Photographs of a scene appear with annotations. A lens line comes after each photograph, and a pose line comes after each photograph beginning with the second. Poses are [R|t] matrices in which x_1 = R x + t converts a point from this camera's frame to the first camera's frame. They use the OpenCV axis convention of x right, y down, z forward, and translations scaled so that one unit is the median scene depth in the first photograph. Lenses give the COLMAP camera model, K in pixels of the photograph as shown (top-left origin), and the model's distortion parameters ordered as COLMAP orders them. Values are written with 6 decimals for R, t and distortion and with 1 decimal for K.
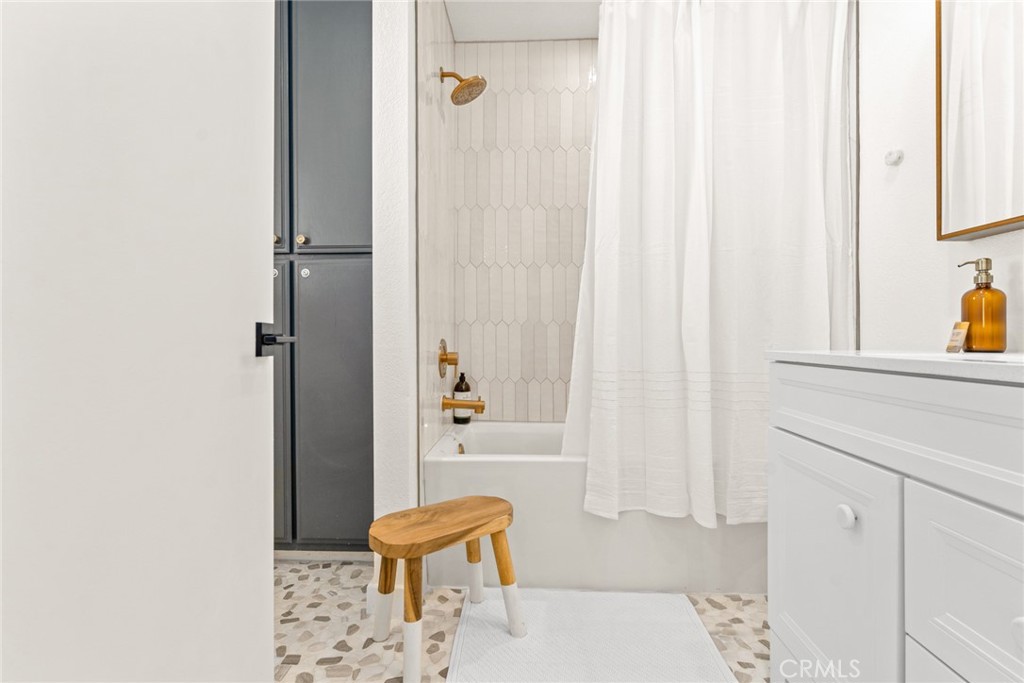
lens RADIAL K [[492.9, 0, 489.9], [0, 492.9, 331.4], [0, 0, 1]] dist [-0.002935, 0.001001]
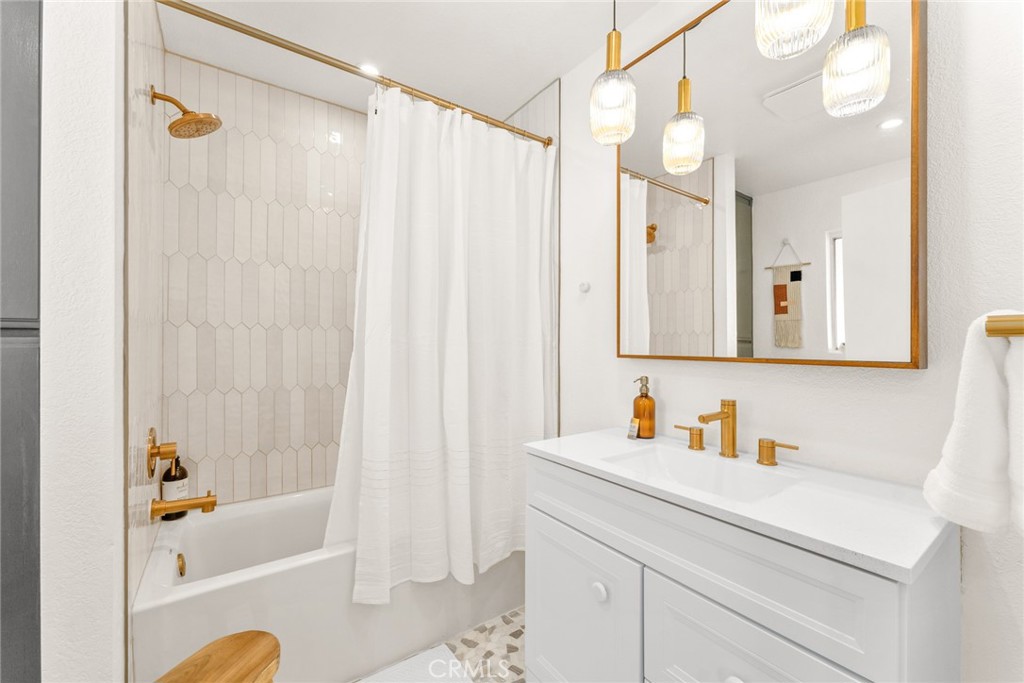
lens RADIAL K [[428.3, 0, 513.0], [0, 428.3, 333.1], [0, 0, 1]] dist [0.001365, 0.000416]
pose [[0.775577, 0.003898, 0.631241, -0.106582], [-0.000003, 0.999981, -0.006171, -0.174153], [-0.631253, 0.004784, 0.775562, 0.134356]]
